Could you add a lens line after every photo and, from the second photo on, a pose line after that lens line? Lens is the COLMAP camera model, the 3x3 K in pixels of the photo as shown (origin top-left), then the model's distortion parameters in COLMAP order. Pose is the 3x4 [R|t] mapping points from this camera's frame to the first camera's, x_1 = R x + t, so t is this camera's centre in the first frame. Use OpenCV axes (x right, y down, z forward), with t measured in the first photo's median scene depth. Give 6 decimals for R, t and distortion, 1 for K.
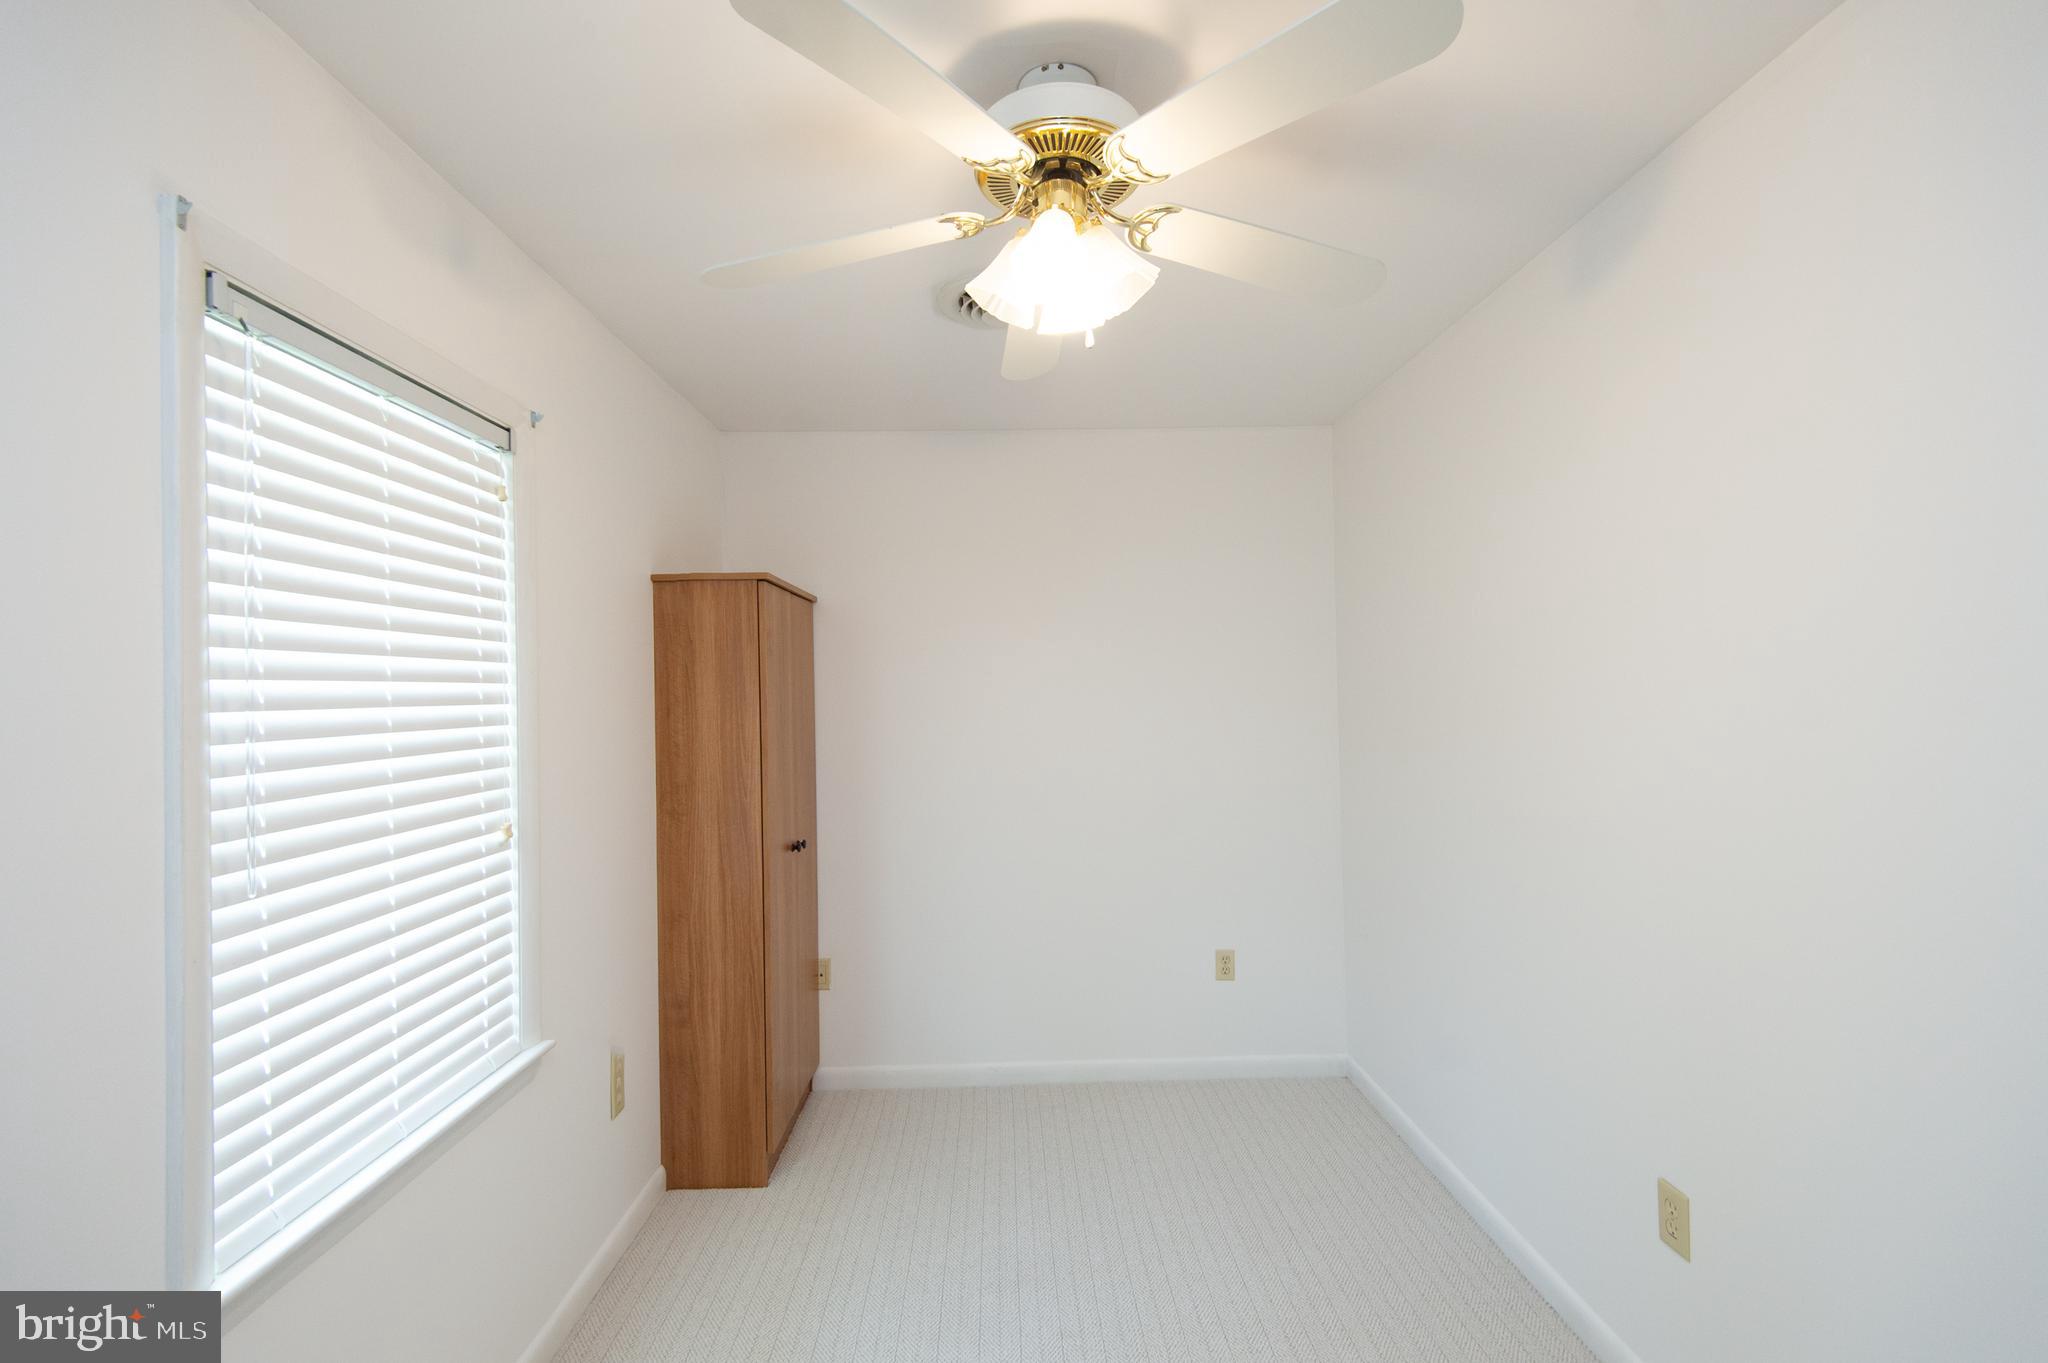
lens RADIAL K [[922.2, 0, 1027.8], [0, 922.2, 677.2], [0, 0, 1]] dist [-0.000727, -0.005339]
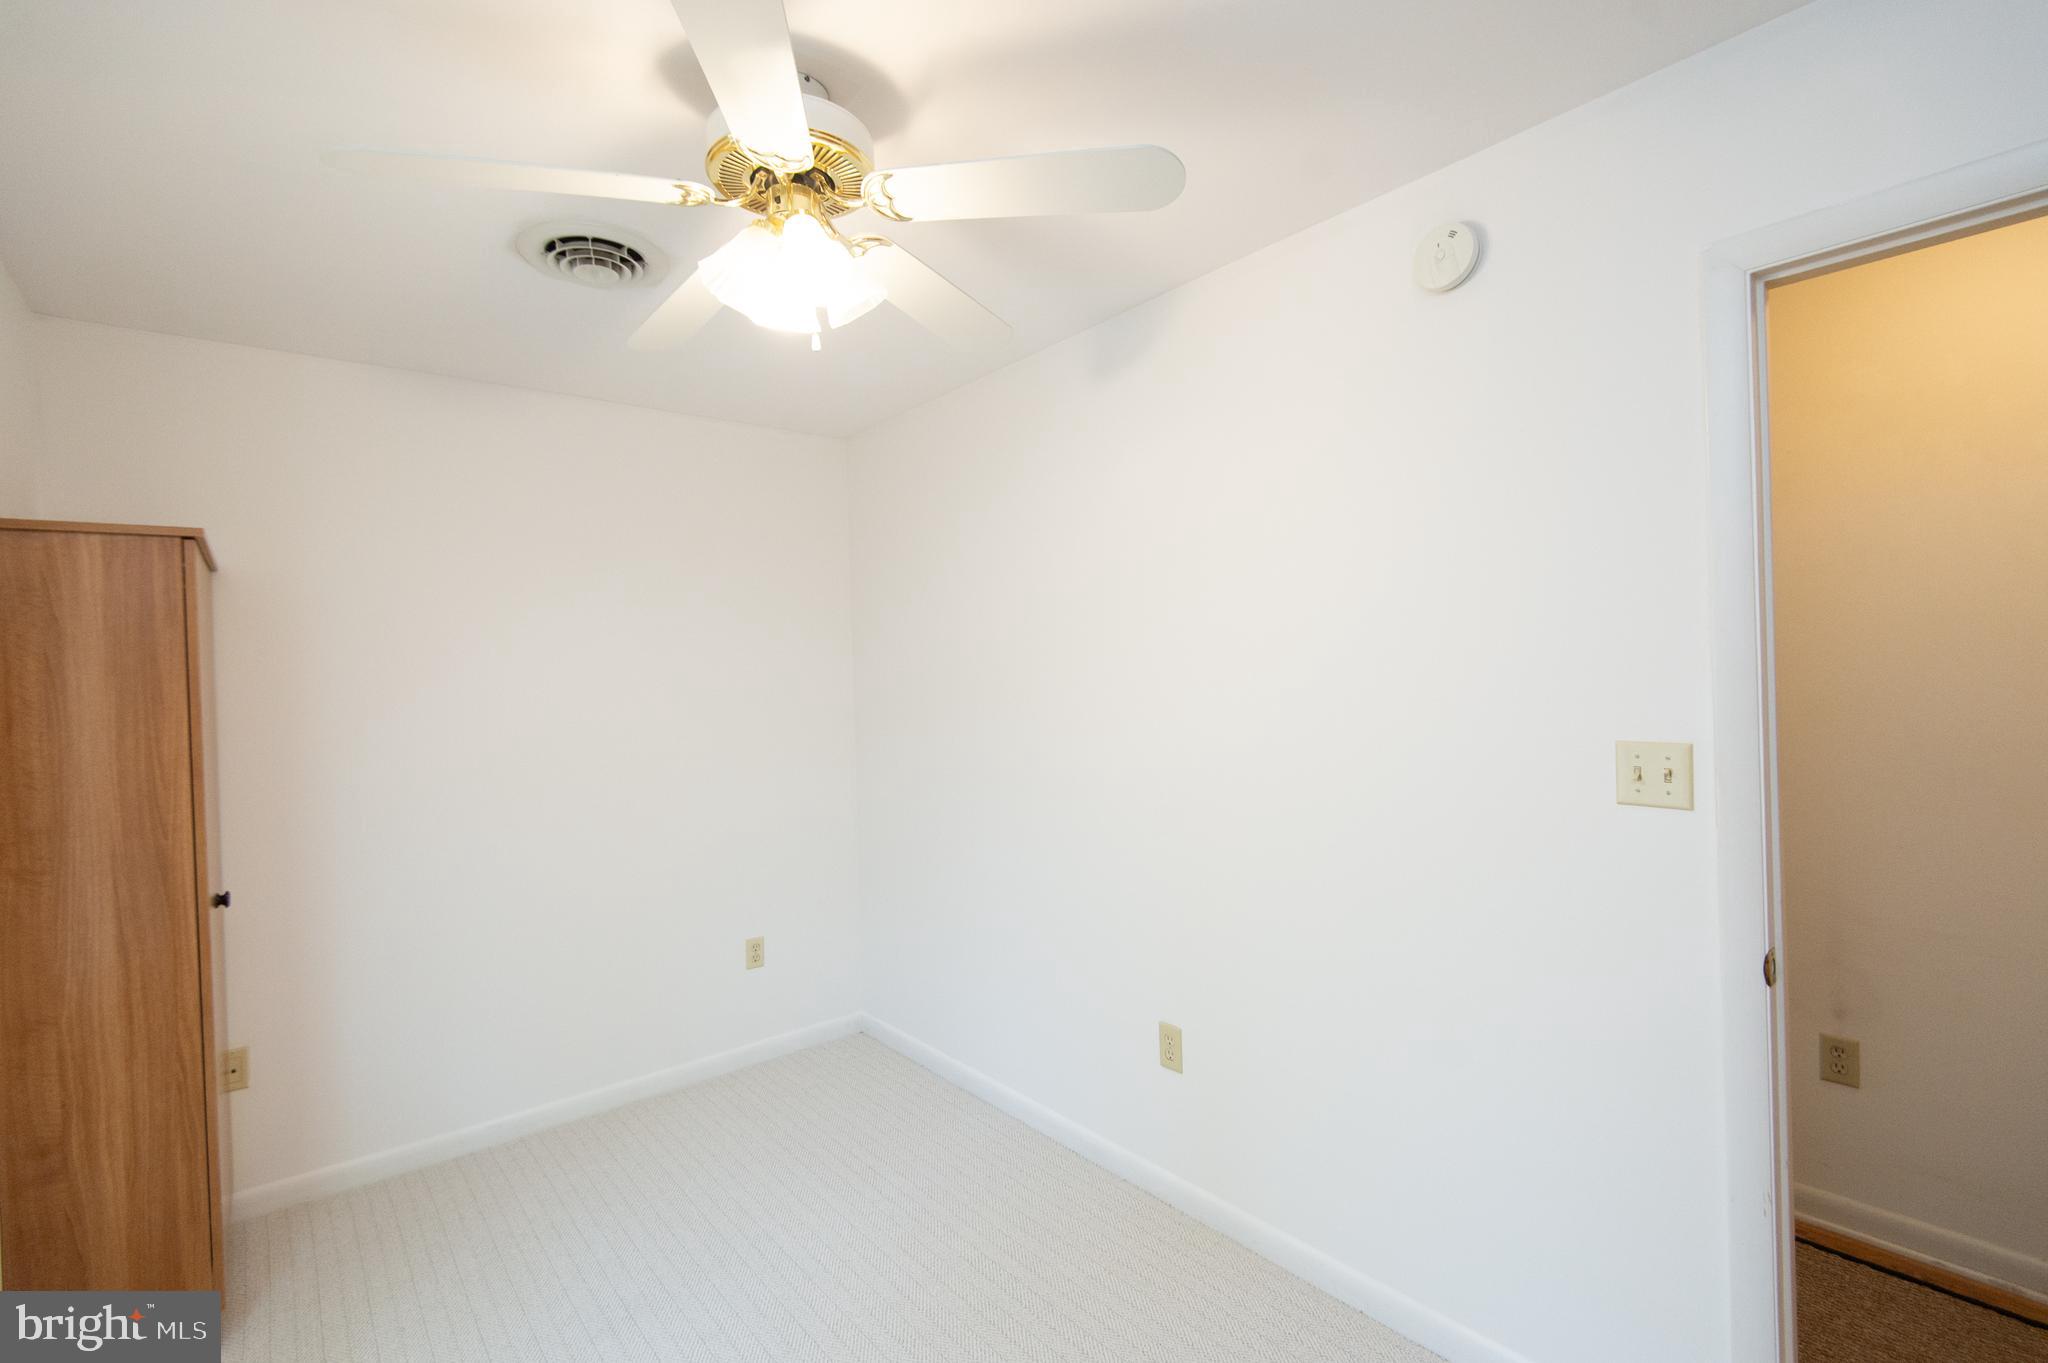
lens RADIAL K [[922.2, 0, 1024.3], [0, 922.2, 680.5], [0, 0, 1]] dist [-0.000727, -0.005339]
pose [[0.778878, -0.009116, 0.627109, -0.231710], [0.007327, 0.999958, 0.005435, 0.007908], [-0.627132, 0.000362, 0.778913, 0.018758]]
